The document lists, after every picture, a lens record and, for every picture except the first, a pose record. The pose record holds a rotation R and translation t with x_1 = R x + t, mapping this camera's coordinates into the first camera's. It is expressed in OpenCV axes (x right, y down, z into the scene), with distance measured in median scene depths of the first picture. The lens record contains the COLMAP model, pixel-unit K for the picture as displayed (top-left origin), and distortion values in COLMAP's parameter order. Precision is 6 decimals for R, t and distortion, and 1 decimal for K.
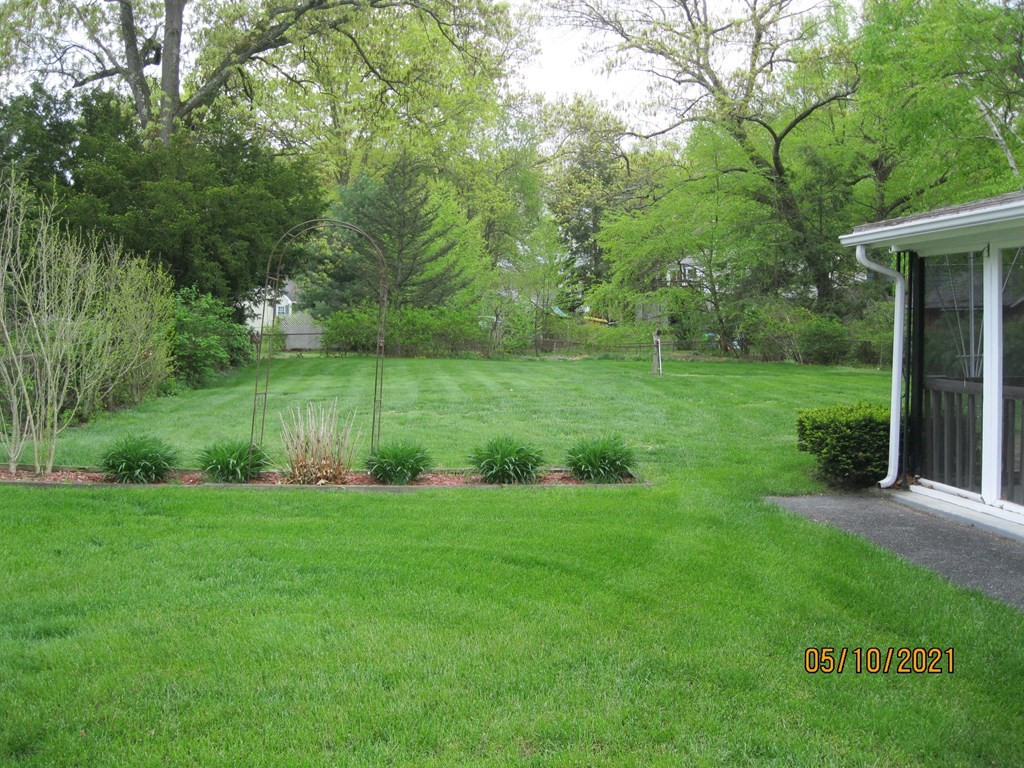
lens RADIAL K [[1037.2, 0, 512.0], [0, 1037.2, 384.0], [0, 0, 1]] dist [-0.135398, 0.069594]
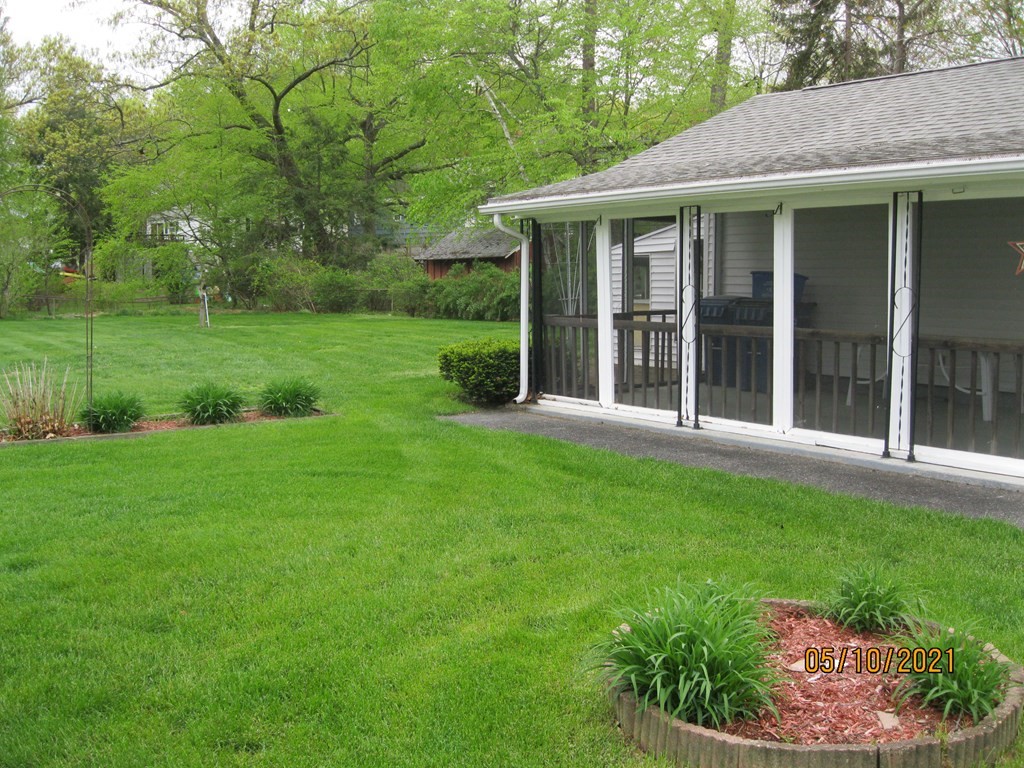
lens RADIAL K [[1037.2, 0, 512.0], [0, 1037.2, 384.0], [0, 0, 1]] dist [-0.135398, 0.069594]
pose [[0.866048, -0.062929, 0.495984, -0.102536], [0.039556, 0.997562, 0.057498, 0.000667], [-0.498393, -0.030177, 0.866426, -0.046399]]
